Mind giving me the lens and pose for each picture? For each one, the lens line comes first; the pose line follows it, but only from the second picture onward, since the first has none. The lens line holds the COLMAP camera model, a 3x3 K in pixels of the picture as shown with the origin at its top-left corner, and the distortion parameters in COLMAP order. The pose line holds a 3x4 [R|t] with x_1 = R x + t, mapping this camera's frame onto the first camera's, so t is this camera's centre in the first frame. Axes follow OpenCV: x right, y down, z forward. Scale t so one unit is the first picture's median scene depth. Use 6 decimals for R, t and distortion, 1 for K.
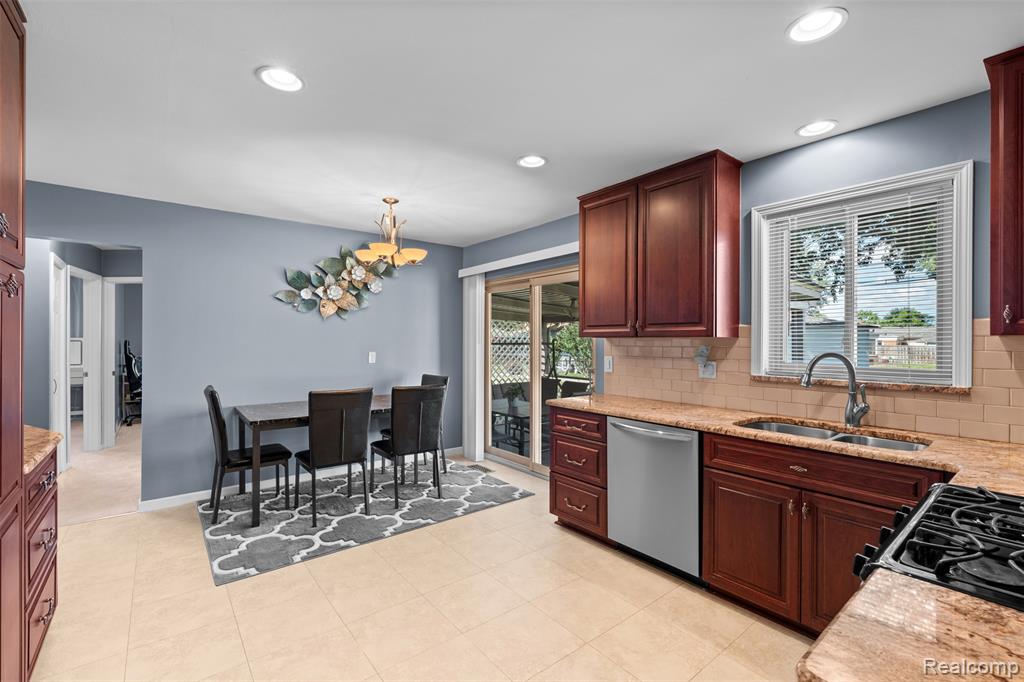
lens RADIAL K [[446.2, 0, 512.0], [0, 446.2, 341.0], [0, 0, 1]] dist [-0.001708, -0.000280]
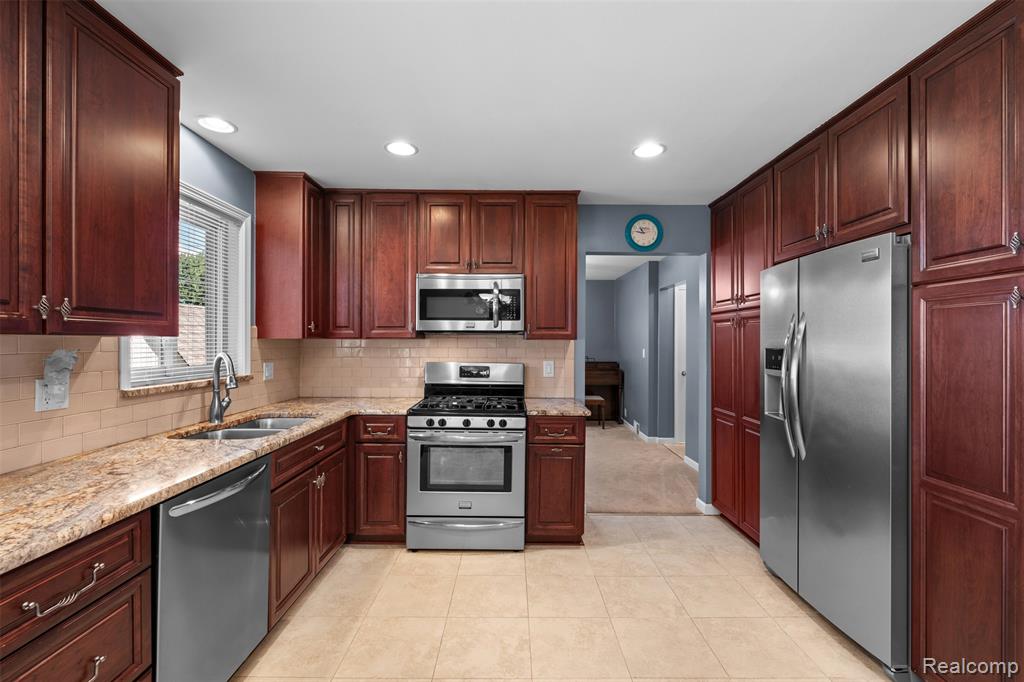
lens RADIAL K [[446.2, 0, 512.0], [0, 446.2, 341.0], [0, 0, 1]] dist [-0.001708, -0.000280]
pose [[-0.778451, 0.002947, 0.627699, -0.375914], [0.003266, 0.999994, -0.000644, 0.000771], [-0.627697, 0.001549, -0.778456, 1.156515]]
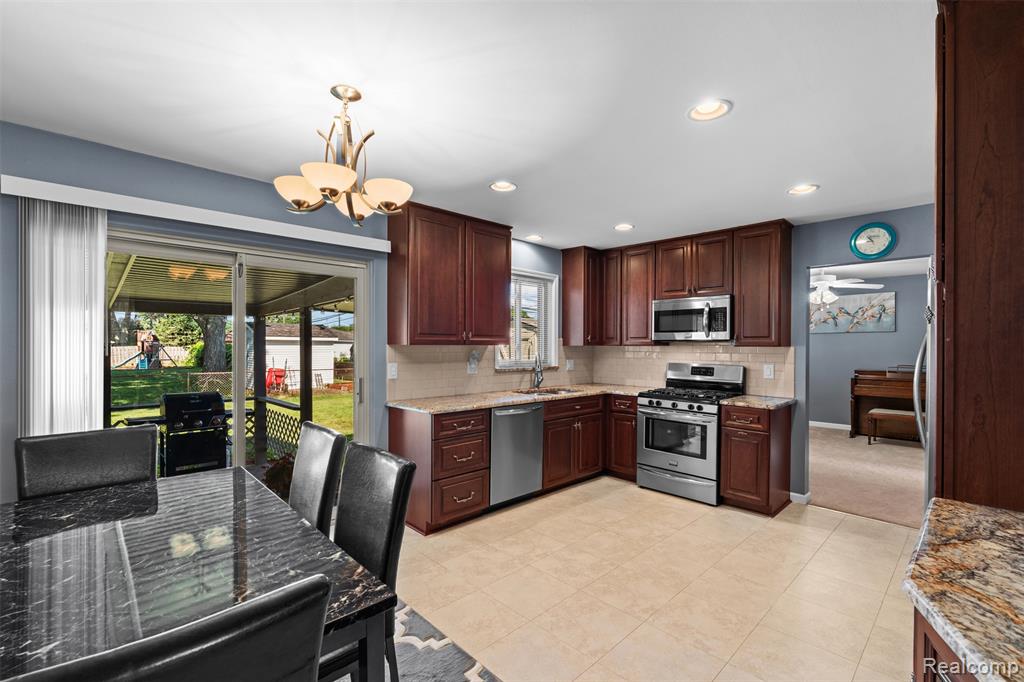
lens RADIAL K [[446.2, 0, 512.0], [0, 446.2, 341.0], [0, 0, 1]] dist [-0.001708, -0.000280]
pose [[-0.083629, 0.013283, 0.996408, -1.069076], [0.000952, 0.999912, -0.013249, -0.002512], [-0.996496, -0.000159, -0.083634, 1.071825]]
